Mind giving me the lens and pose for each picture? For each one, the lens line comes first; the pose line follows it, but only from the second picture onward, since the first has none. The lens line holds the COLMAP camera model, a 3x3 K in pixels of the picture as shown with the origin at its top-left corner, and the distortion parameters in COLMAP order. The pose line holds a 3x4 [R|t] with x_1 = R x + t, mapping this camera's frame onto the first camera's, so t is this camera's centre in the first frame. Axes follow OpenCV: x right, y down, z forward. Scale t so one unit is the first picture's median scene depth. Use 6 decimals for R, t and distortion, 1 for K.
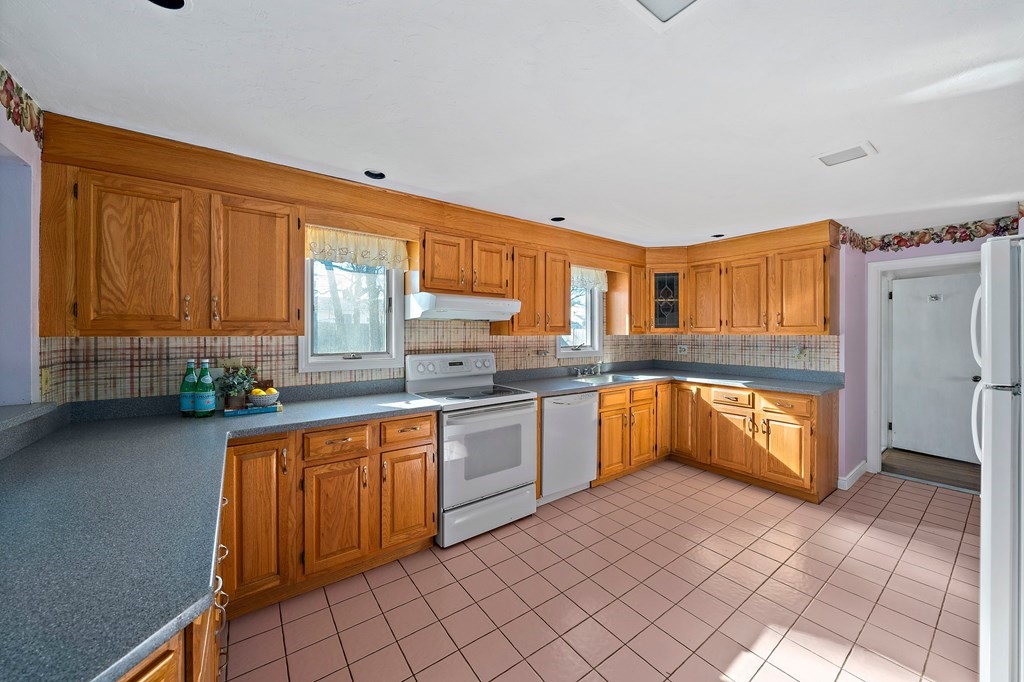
lens RADIAL K [[371.3, 0, 510.6], [0, 371.3, 332.8], [0, 0, 1]] dist [-0.001437, -0.000007]
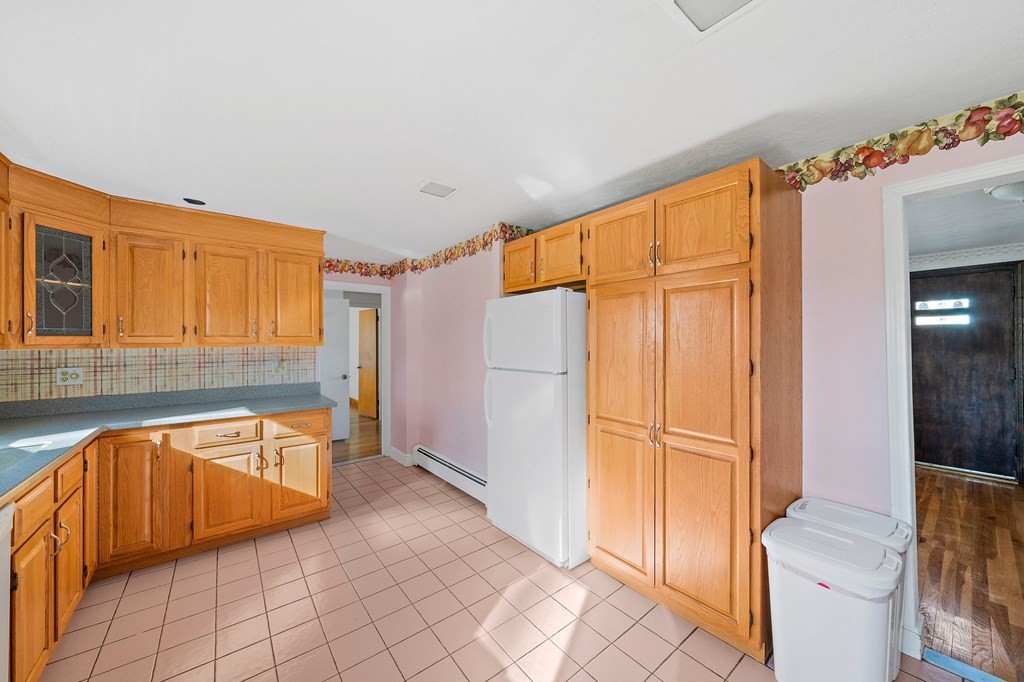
lens RADIAL K [[371.3, 0, 512.6], [0, 371.3, 340.6], [0, 0, 1]] dist [-0.001437, -0.000007]
pose [[-0.040961, 0.002710, 0.999157, -0.153231], [0.007755, 0.999967, -0.002394, -0.001320], [-0.999131, 0.007651, -0.040981, 0.482485]]
